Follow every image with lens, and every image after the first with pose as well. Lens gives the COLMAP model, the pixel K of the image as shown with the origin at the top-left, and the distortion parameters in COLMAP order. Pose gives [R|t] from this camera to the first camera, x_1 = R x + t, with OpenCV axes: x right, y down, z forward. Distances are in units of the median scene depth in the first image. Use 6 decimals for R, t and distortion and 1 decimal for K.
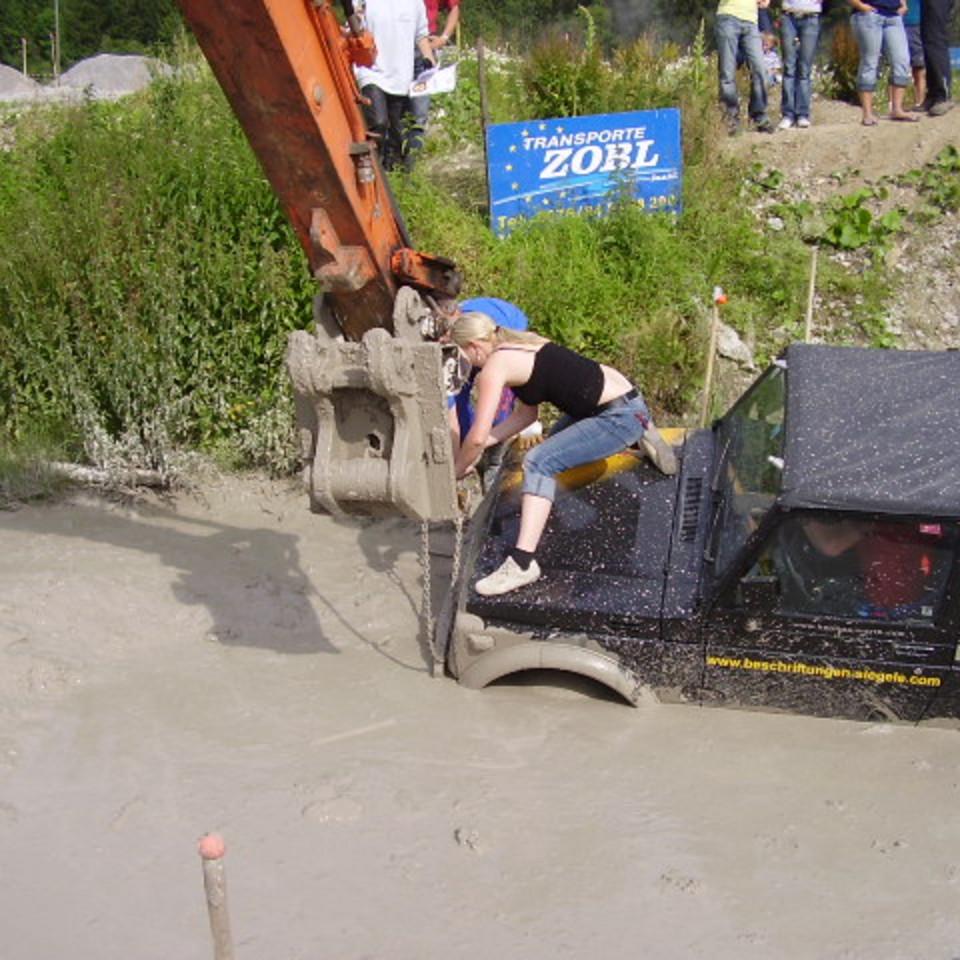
lens RADIAL K [[1540.8, 0, 480.8], [0, 1540.8, 472.1], [0, 0, 1]] dist [-0.116690, 0.000000]
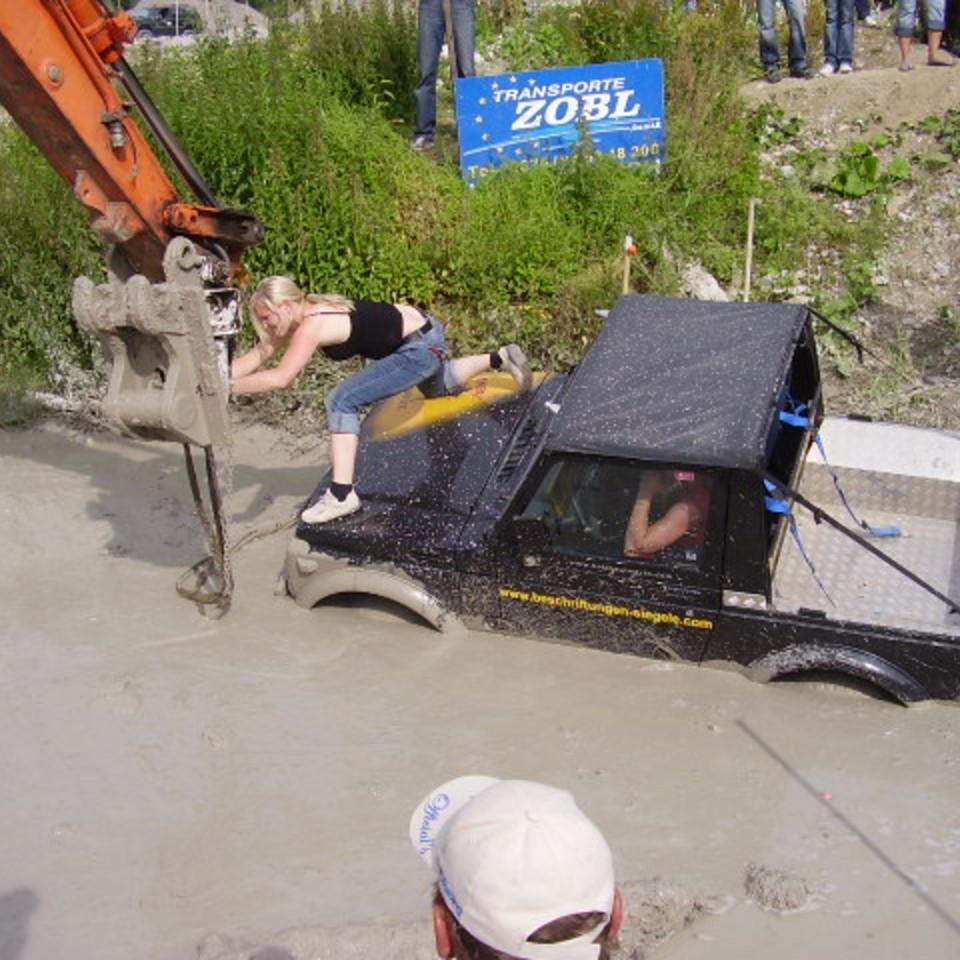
lens RADIAL K [[1540.8, 0, 478.5], [0, 1540.8, 479.1], [0, 0, 1]] dist [-0.116690, 0.000000]
pose [[0.979755, 0.035865, -0.196960, 0.305764], [-0.027495, 0.998606, 0.045067, -0.002227], [0.198302, -0.038739, 0.979375, -0.034350]]
